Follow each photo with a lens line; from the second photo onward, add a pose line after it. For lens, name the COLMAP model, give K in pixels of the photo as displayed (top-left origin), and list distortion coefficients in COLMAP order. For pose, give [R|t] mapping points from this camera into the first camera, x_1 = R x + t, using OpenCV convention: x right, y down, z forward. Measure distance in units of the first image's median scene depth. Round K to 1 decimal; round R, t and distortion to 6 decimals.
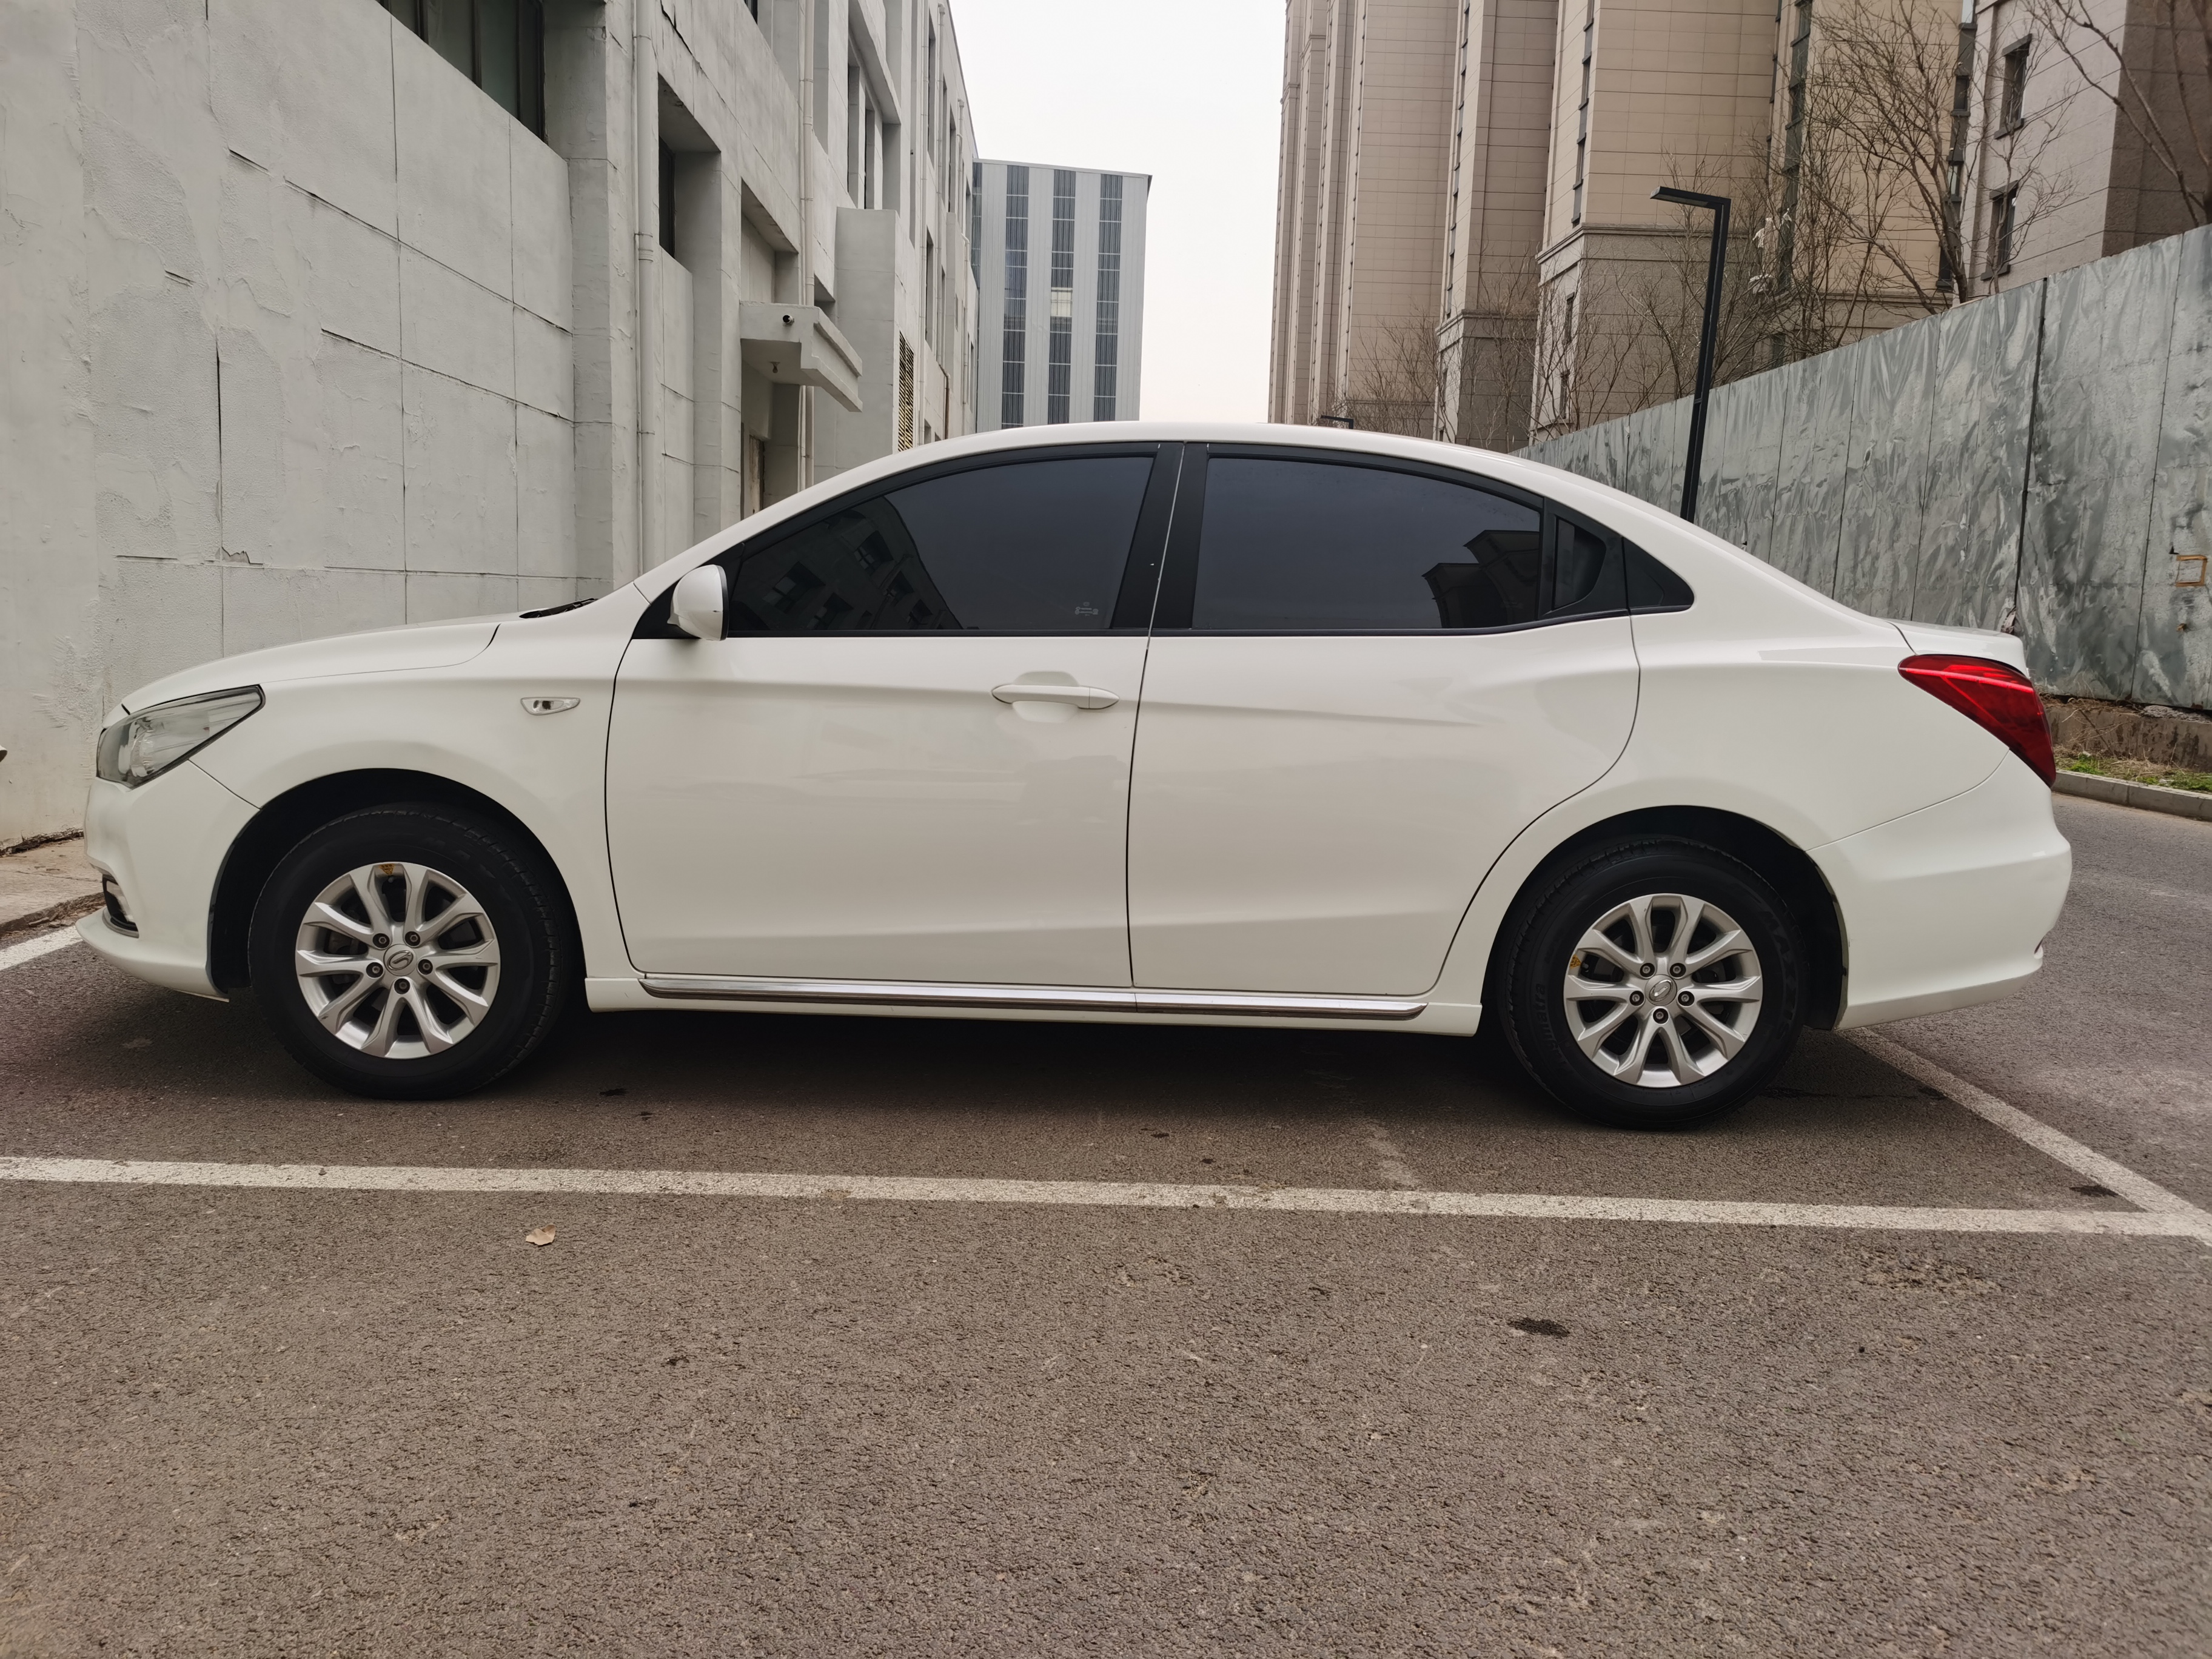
lens RADIAL K [[1703.9, 0, 1090.7], [0, 1703.9, 834.7], [0, 0, 1]] dist [0.055135, -0.075756]
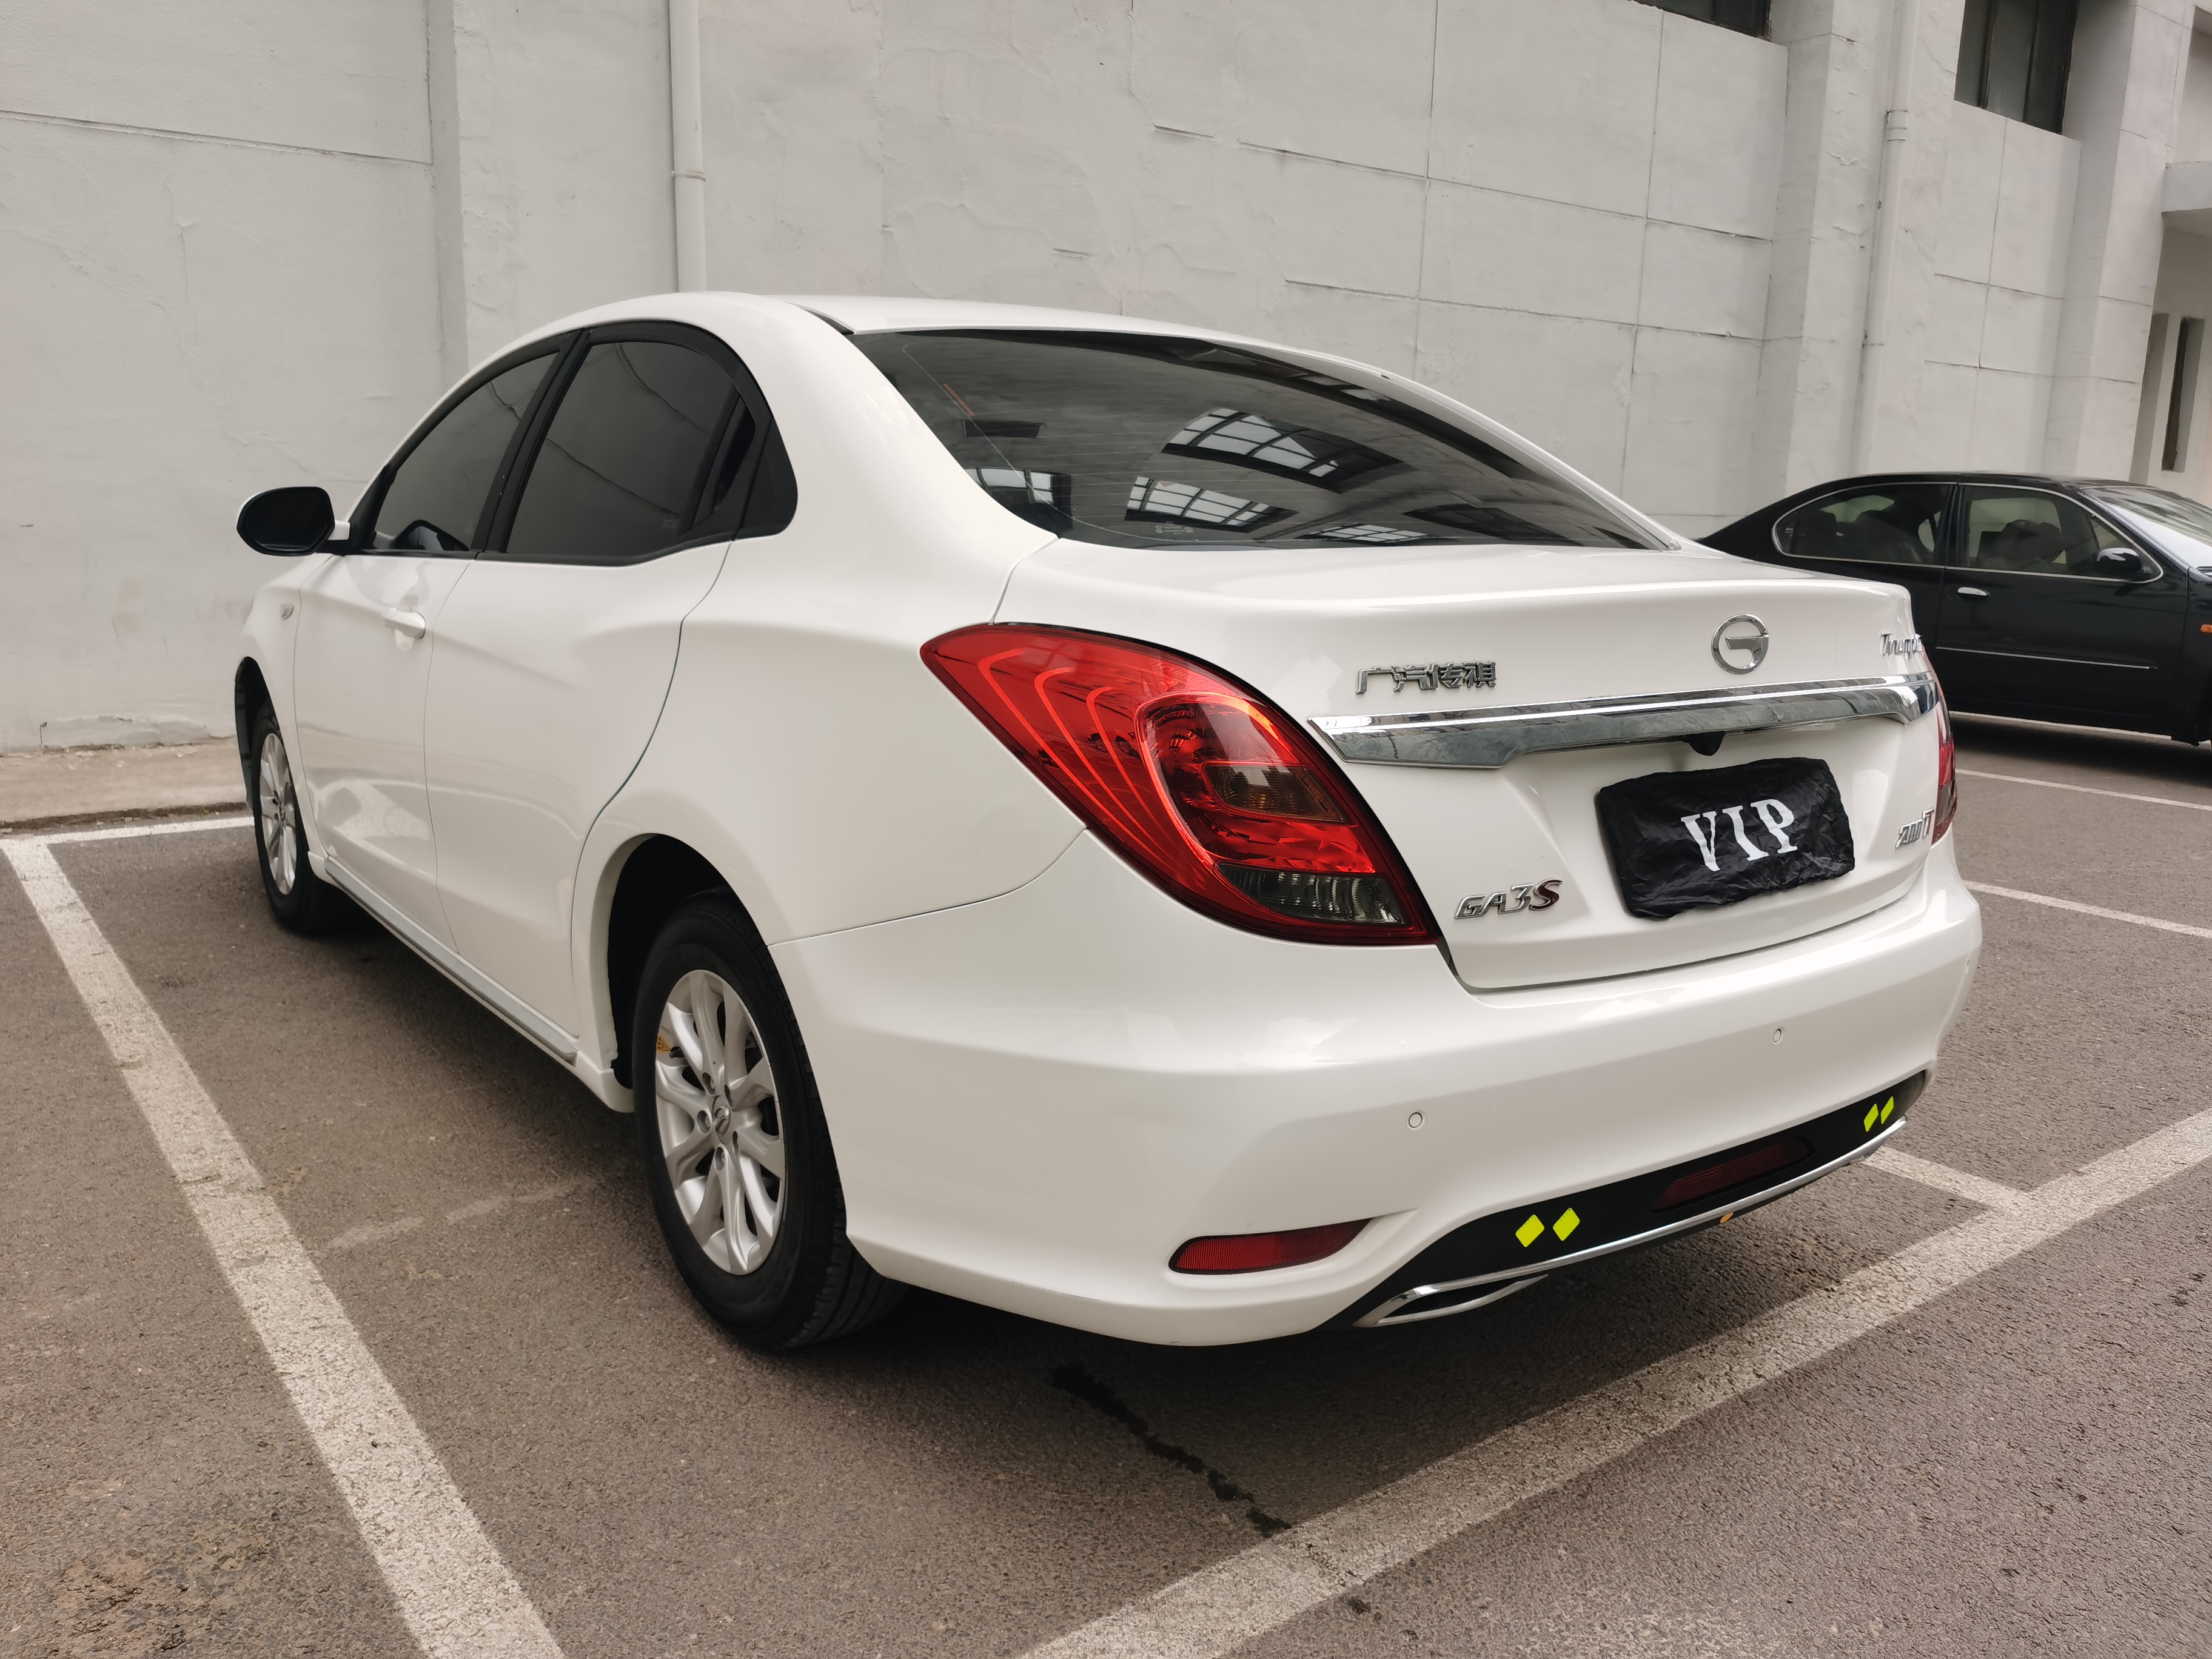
lens RADIAL K [[1703.9, 0, 1093.1], [0, 1703.9, 834.7], [0, 0, 1]] dist [0.055135, -0.075756]
pose [[0.586854, 0.141713, -0.797195, 0.534959], [-0.117589, 0.989043, 0.089254, -0.052891], [0.801109, 0.041362, 0.597088, 0.420033]]
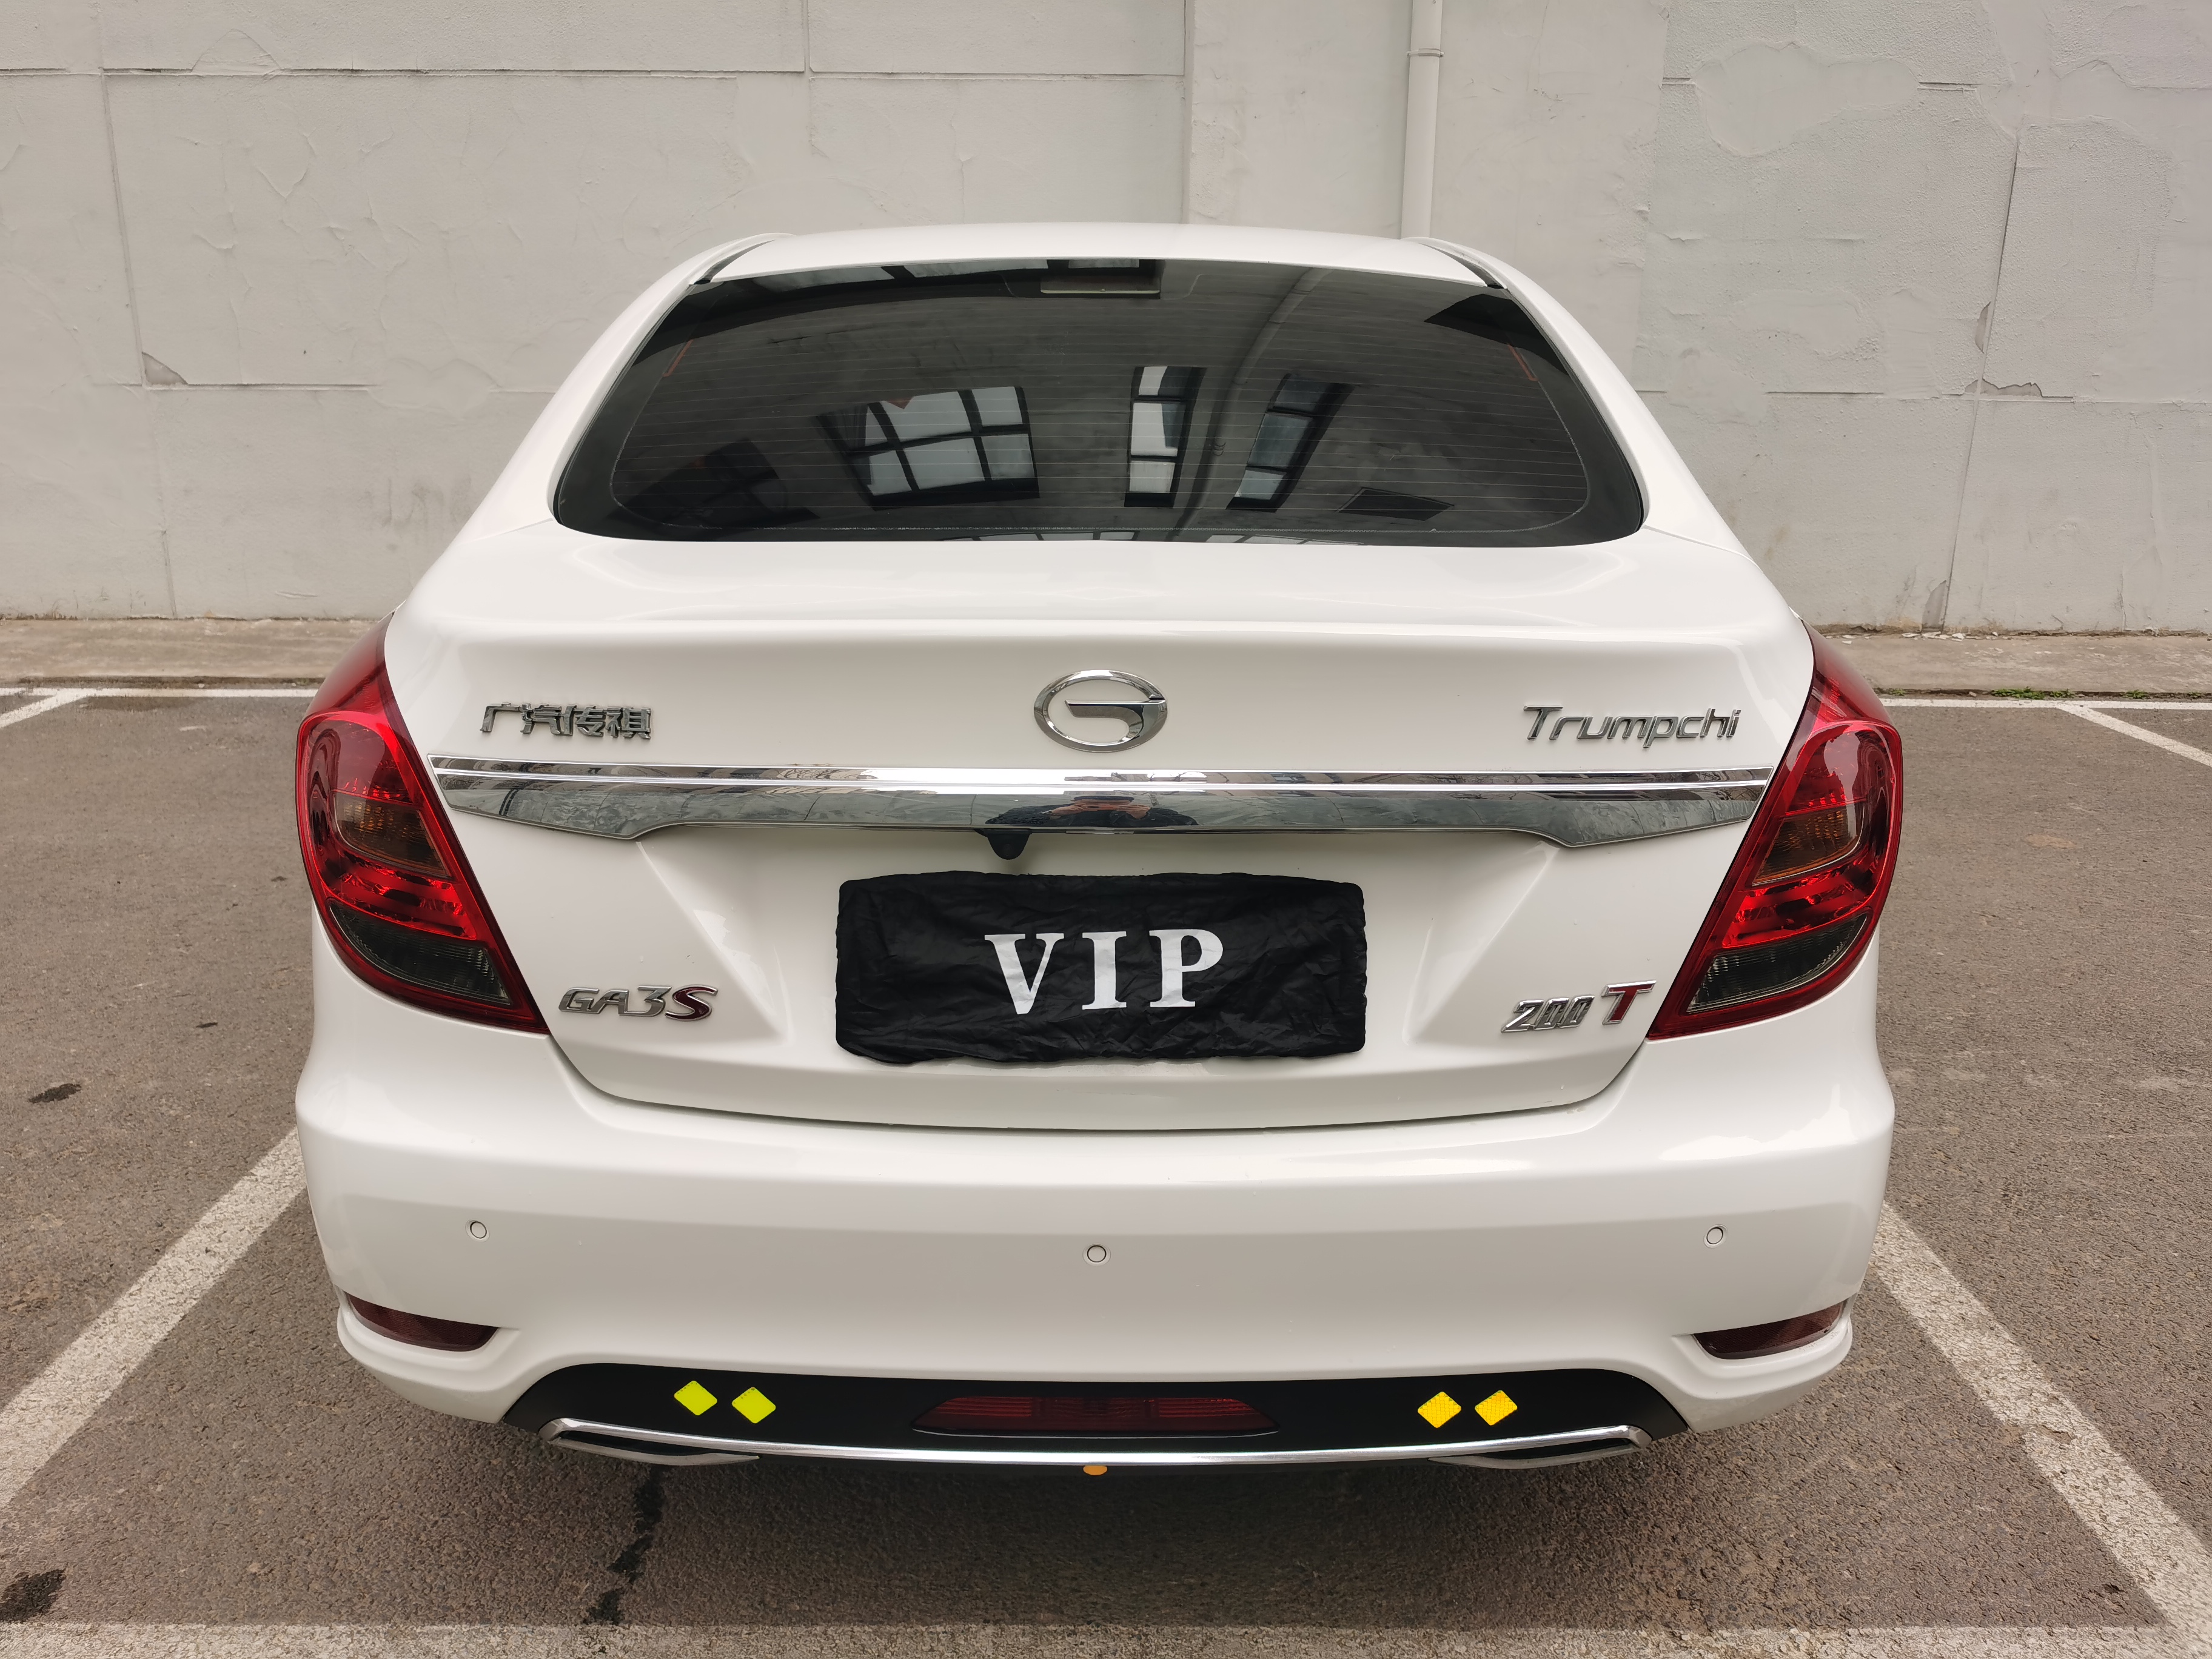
lens RADIAL K [[1703.9, 0, 1094.8], [0, 1703.9, 822.2], [0, 0, 1]] dist [0.055135, -0.075756]
pose [[-0.007131, 0.237108, -0.971457, 0.570586], [-0.145635, 0.960877, 0.235595, -0.112220], [0.989313, 0.143159, 0.027680, 0.697269]]
